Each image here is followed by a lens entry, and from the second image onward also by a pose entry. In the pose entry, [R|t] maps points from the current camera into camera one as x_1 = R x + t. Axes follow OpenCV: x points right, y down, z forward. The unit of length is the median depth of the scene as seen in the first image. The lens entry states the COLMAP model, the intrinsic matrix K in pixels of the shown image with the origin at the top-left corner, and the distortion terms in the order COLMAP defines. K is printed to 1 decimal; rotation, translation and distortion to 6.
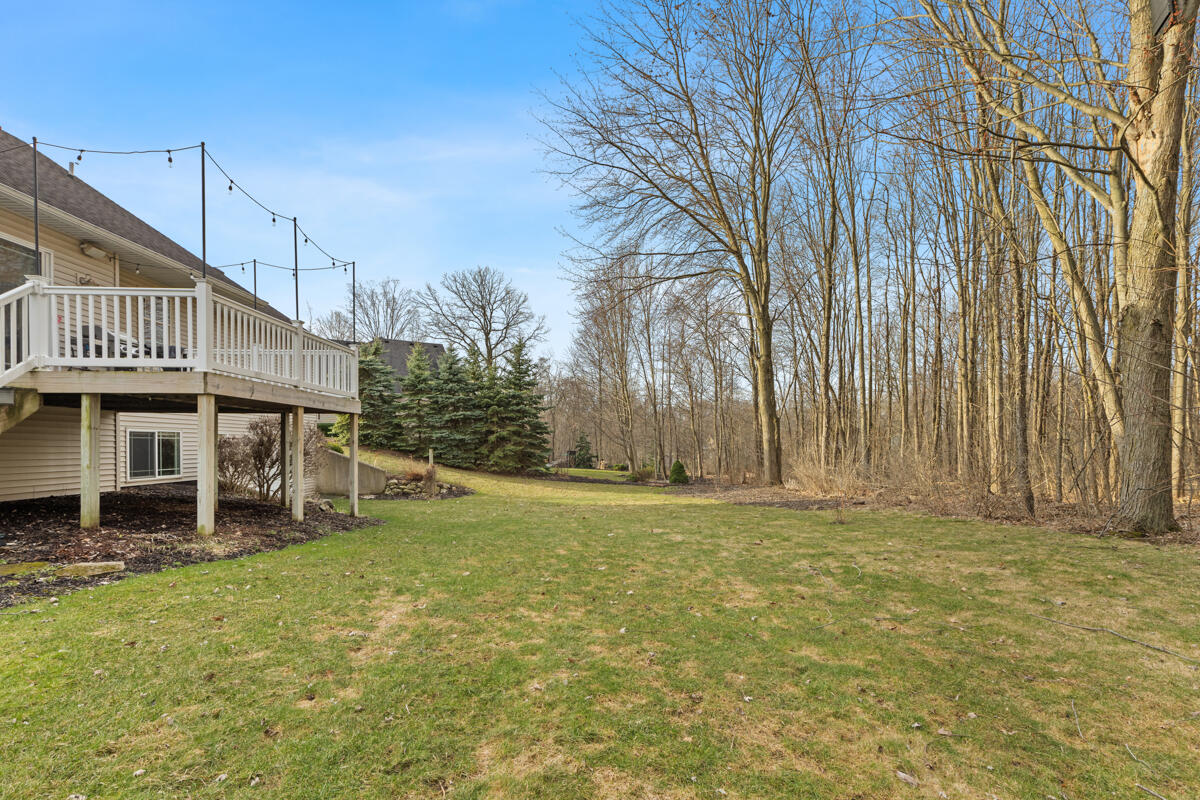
lens RADIAL K [[548.6, 0, 602.1], [0, 548.6, 450.8], [0, 0, 1]] dist [0.001818, 0.000548]
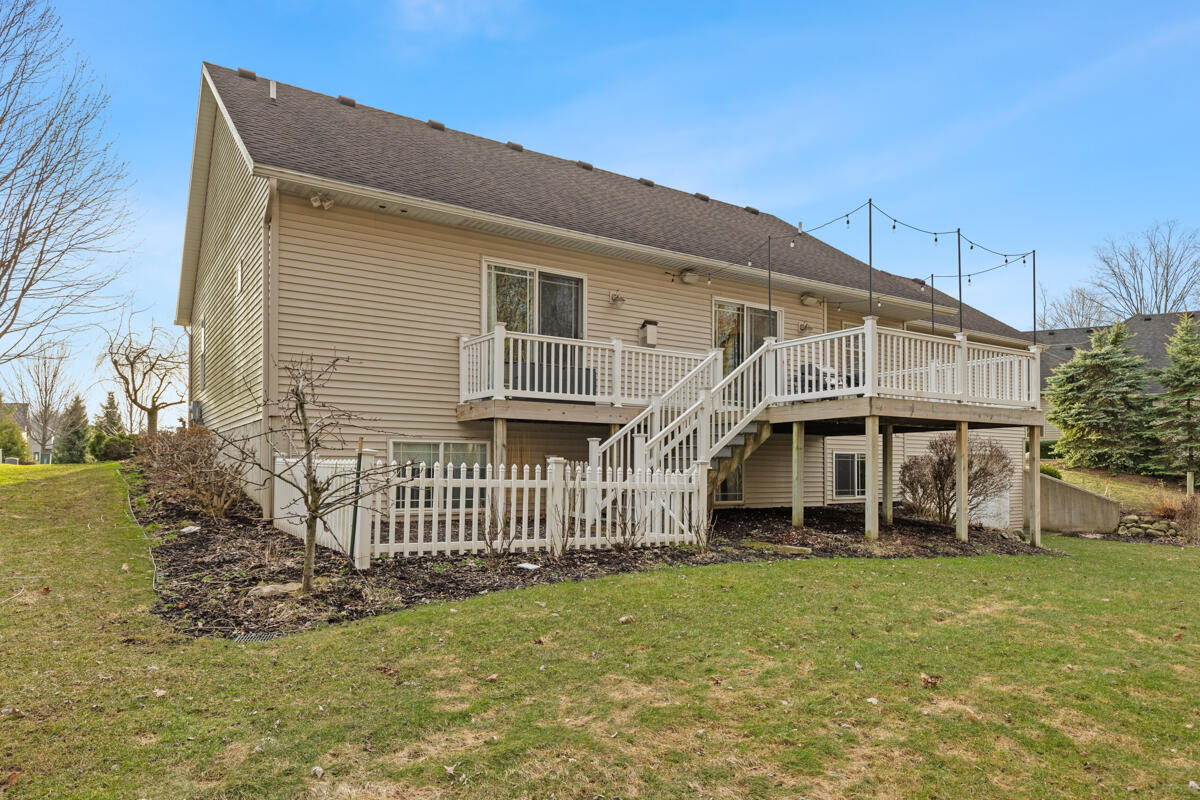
lens RADIAL K [[766.6, 0, 602.1], [0, 766.6, 459.0], [0, 0, 1]] dist [0.003990, -0.000168]
pose [[0.506375, -0.019128, -0.862101, 0.267721], [-0.008955, 0.999583, -0.027438, 0.025425], [0.862267, 0.021614, 0.505993, -0.210748]]
